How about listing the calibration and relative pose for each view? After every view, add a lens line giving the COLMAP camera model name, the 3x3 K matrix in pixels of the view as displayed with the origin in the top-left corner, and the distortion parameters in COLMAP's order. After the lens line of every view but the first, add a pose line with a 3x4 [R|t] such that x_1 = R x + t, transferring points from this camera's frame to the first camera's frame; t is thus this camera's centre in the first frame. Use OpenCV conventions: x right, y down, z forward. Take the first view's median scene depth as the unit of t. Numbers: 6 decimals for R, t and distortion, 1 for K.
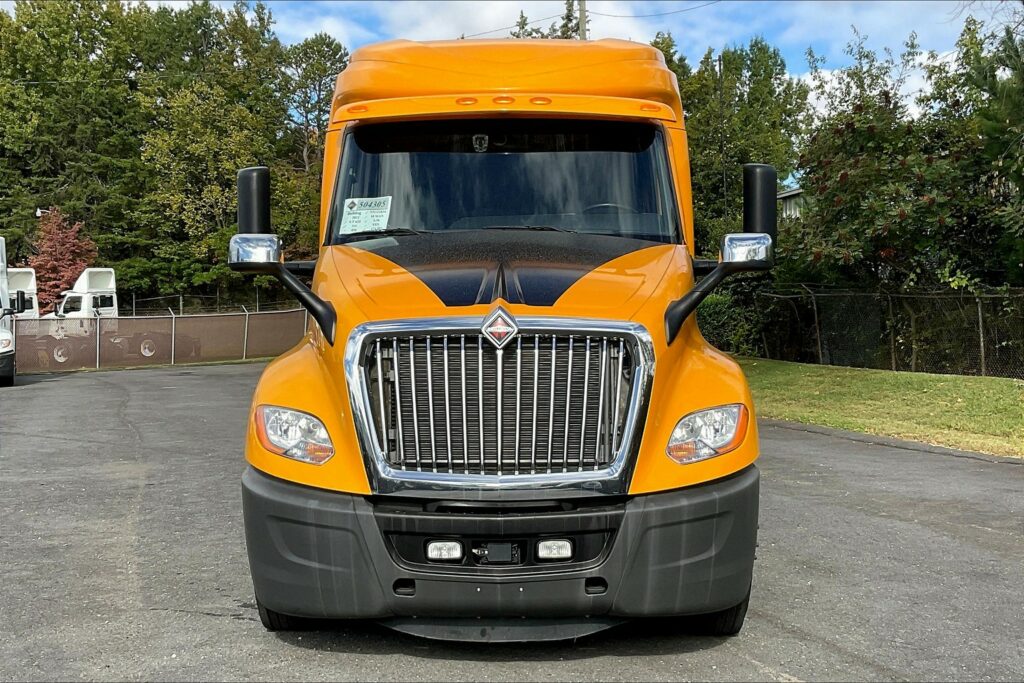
lens RADIAL K [[1478.9, 0, 528.2], [0, 1478.9, 359.7], [0, 0, 1]] dist [0.078587, 0.000000]
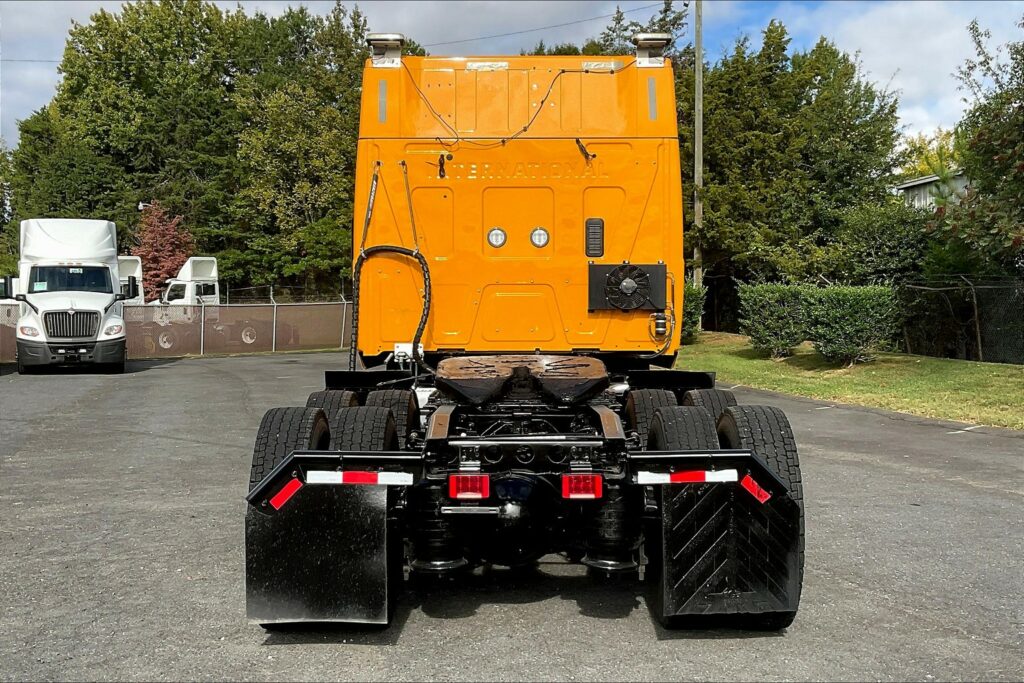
lens RADIAL K [[1303.6, 0, 509.3], [0, 1303.6, 334.5], [0, 0, 1]] dist [0.078675, 0.000000]
pose [[0.999351, 0.010495, -0.034461, -0.032621], [-0.010842, 0.999892, -0.009911, -0.001051], [0.034354, 0.010278, 0.999357, 0.076720]]
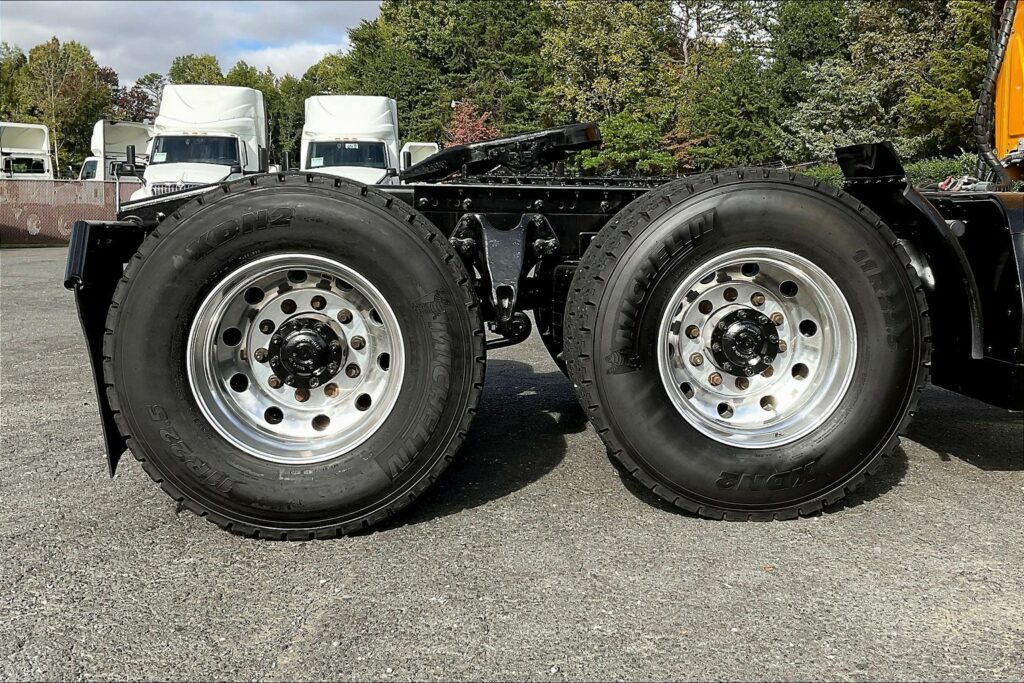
lens RADIAL K [[1145.6, 0, 573.3], [0, 1145.6, 336.6], [0, 0, 1]] dist [0.069305, 0.000000]
pose [[0.973236, 0.028543, -0.228027, -0.031991], [-0.010189, 0.996640, 0.081268, 0.005819], [0.229581, -0.076770, 0.970257, 0.148401]]
